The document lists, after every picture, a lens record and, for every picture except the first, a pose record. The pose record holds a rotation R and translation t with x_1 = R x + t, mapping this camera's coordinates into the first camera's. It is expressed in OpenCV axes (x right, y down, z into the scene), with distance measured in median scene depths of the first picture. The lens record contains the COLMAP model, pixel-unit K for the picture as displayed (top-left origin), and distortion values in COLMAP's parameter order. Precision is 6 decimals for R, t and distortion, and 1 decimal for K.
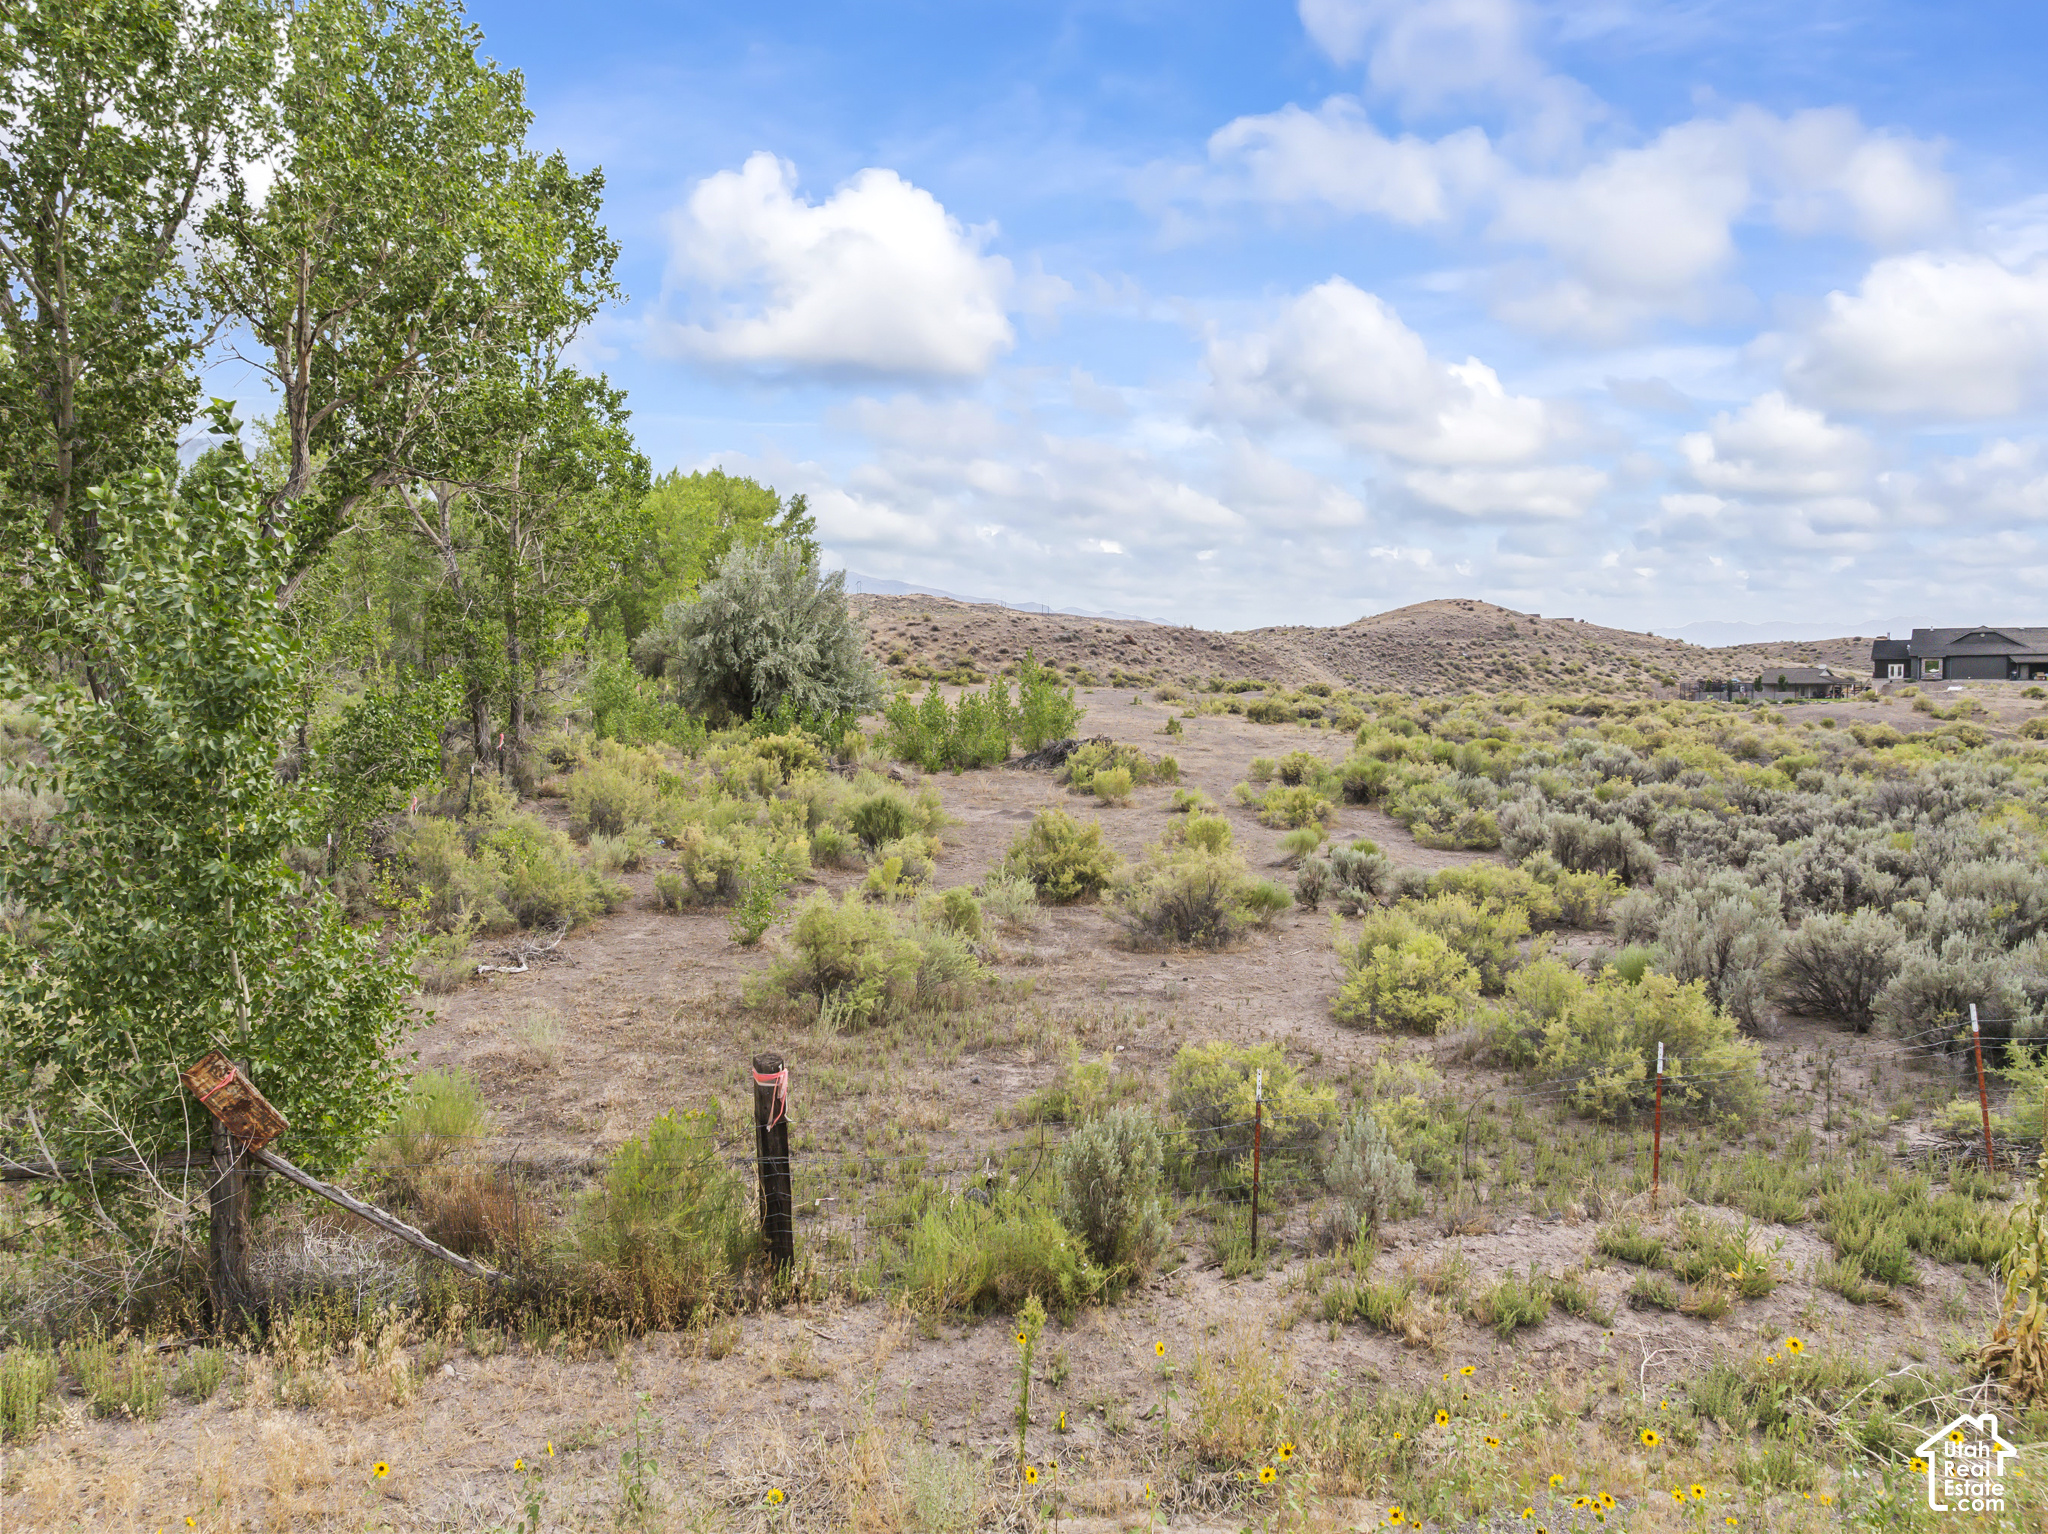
lens RADIAL K [[1436.9, 0, 1032.8], [0, 1436.9, 768.0], [0, 0, 1]] dist [-0.042704, 0.008513]
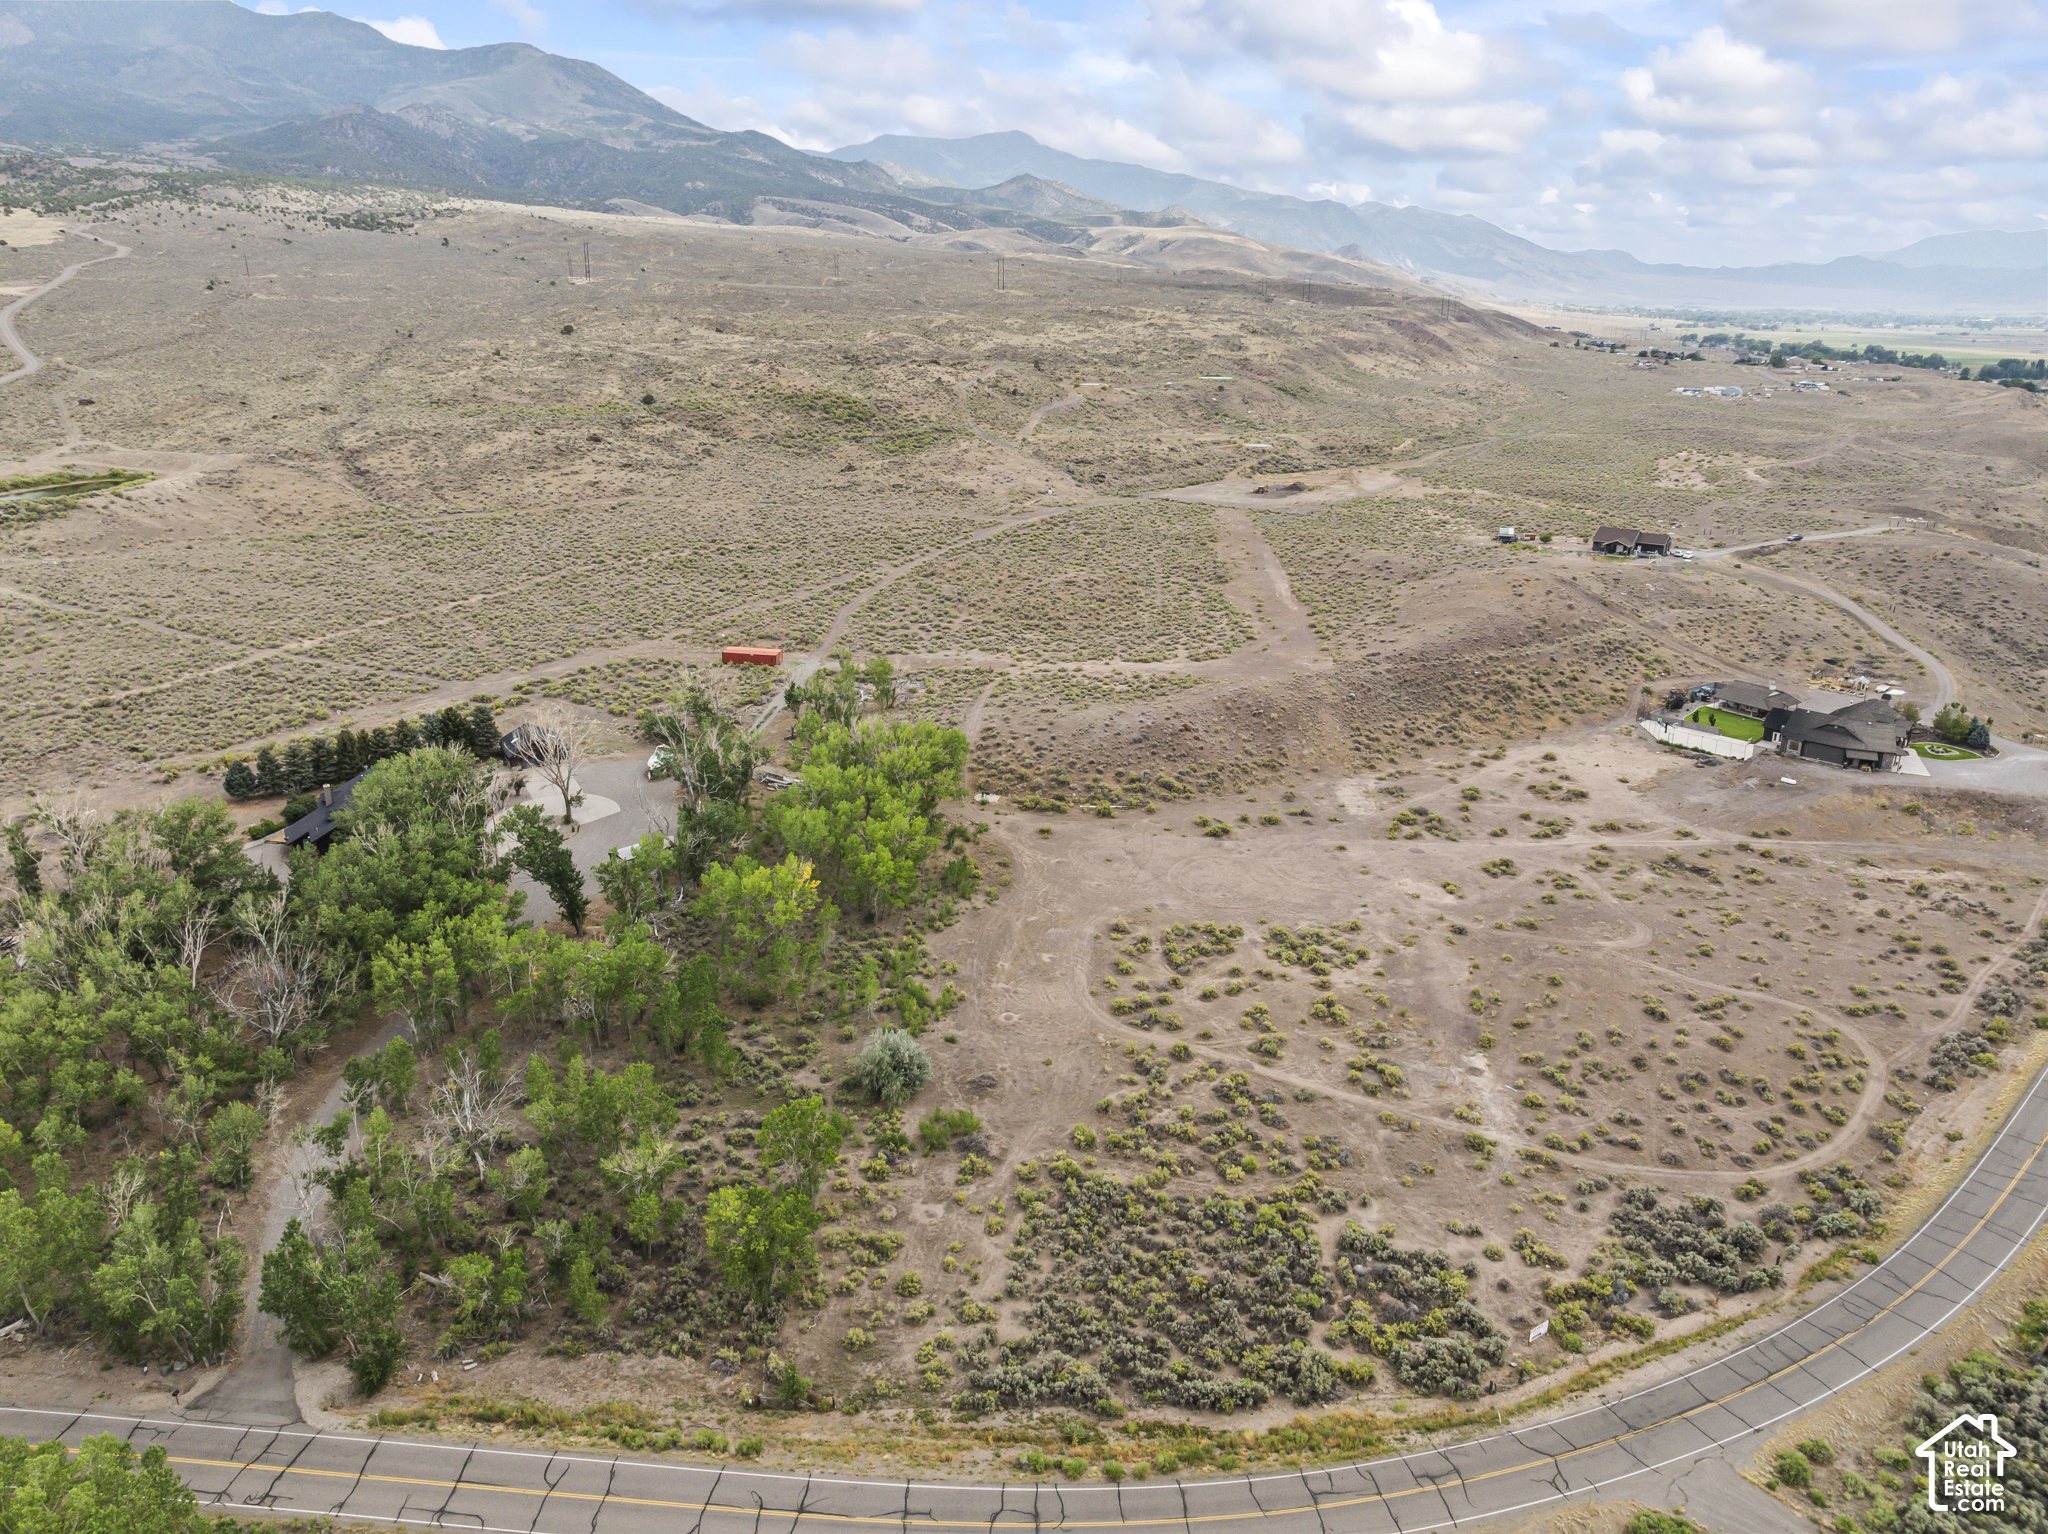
lens RADIAL K [[1436.9, 0, 1032.8], [0, 1436.9, 754.5], [0, 0, 1]] dist [-0.042704, 0.008513]
pose [[0.982039, 0.065101, -0.177089, 0.142750], [-0.017060, 0.965380, 0.260289, -0.363279], [0.187903, -0.252593, 0.949152, -0.386032]]
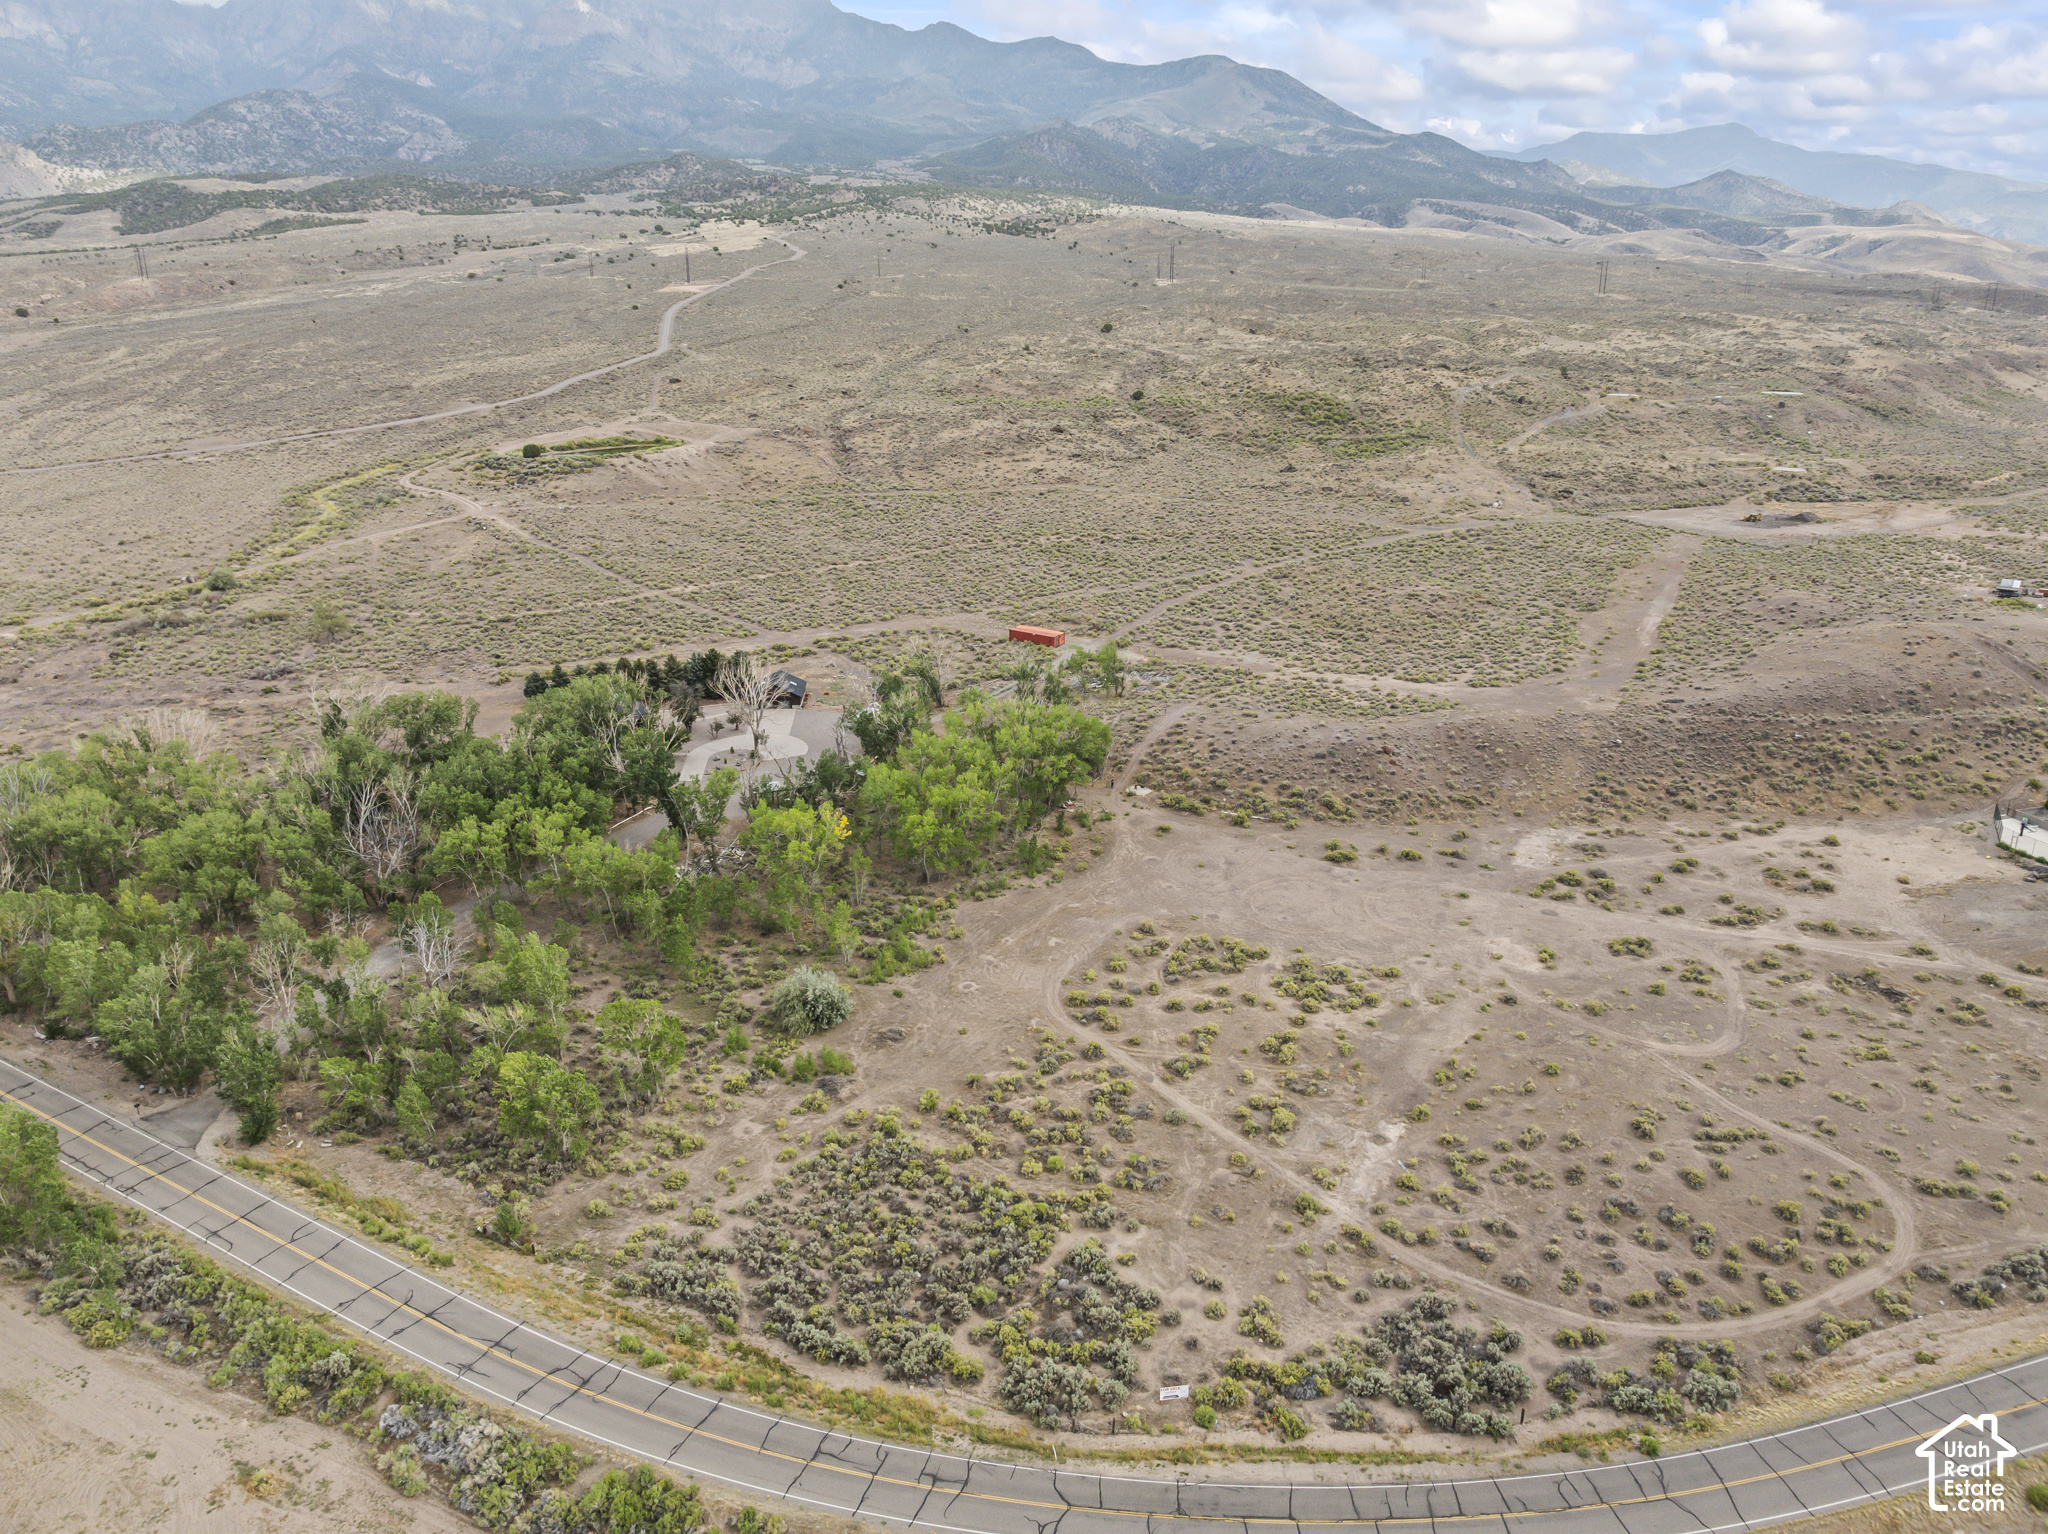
lens RADIAL K [[1436.9, 0, 1033.9], [0, 1436.9, 757.3], [0, 0, 1]] dist [-0.042704, 0.008513]
pose [[0.807090, 0.186009, -0.560363, 0.469744], [-0.033713, 0.962048, 0.270789, -0.366502], [0.589465, -0.199660, 0.782730, -0.265904]]
